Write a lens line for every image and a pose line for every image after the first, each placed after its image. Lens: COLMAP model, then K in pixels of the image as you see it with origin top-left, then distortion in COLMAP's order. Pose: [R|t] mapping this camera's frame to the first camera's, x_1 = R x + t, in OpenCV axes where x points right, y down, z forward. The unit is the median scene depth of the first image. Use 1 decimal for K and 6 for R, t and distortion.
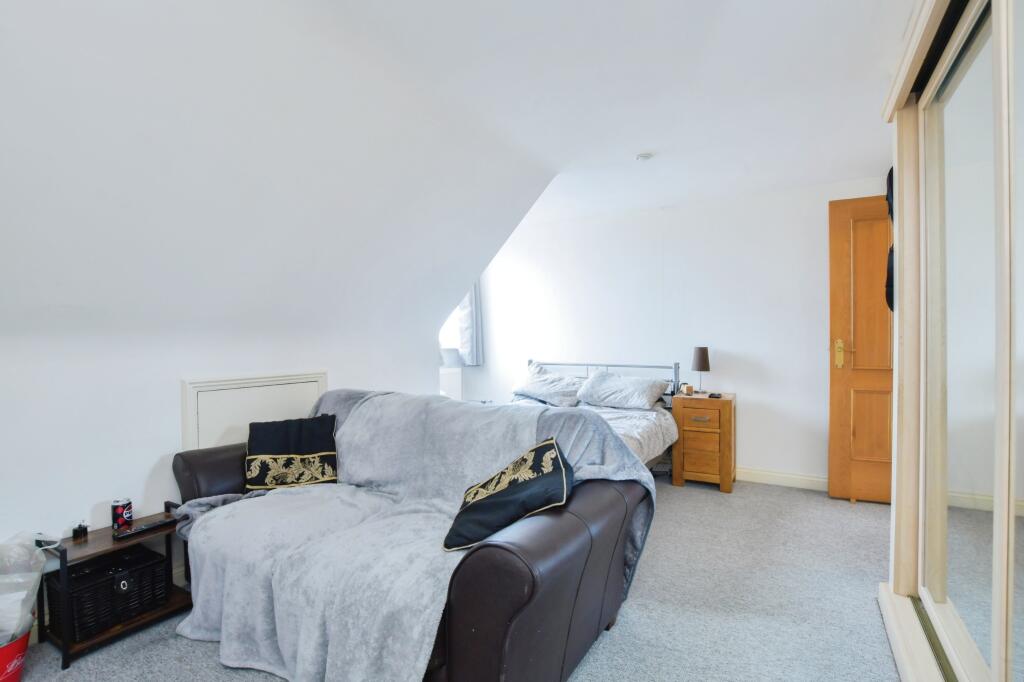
lens RADIAL K [[443.0, 0, 512.0], [0, 443.0, 341.0], [0, 0, 1]] dist [-0.028865, 0.000094]
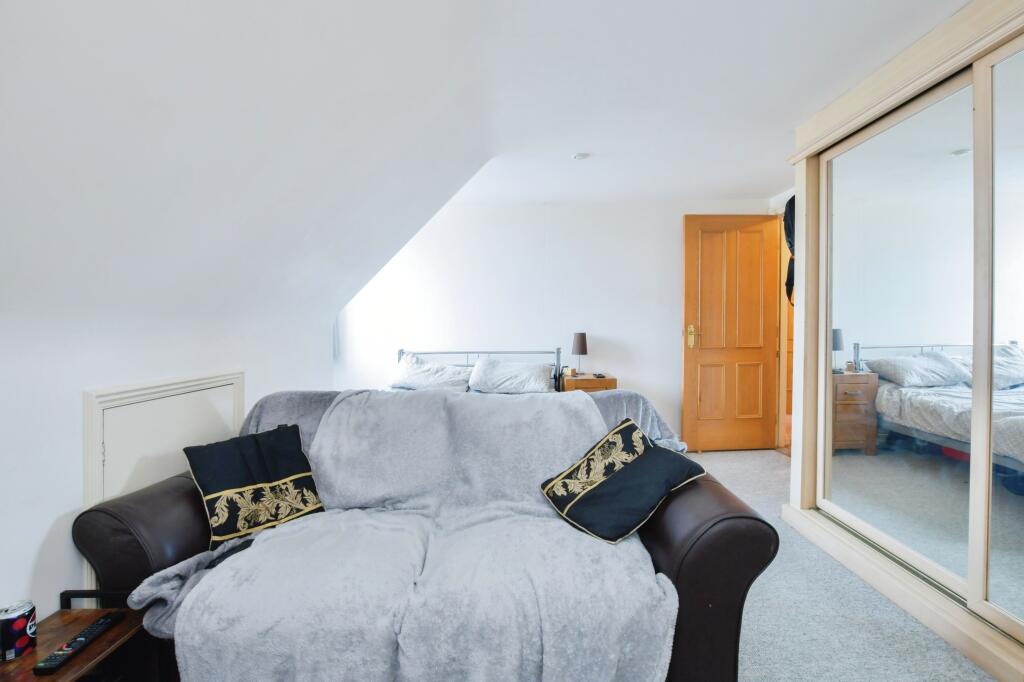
lens RADIAL K [[453.4, 0, 512.2], [0, 453.4, 328.9], [0, 0, 1]] dist [-0.031213, 0.004084]
pose [[0.881394, -0.007374, 0.472323, -0.480464], [0.008350, 0.999965, 0.000029, 0.003680], [-0.472307, 0.003919, 0.881425, 0.141292]]
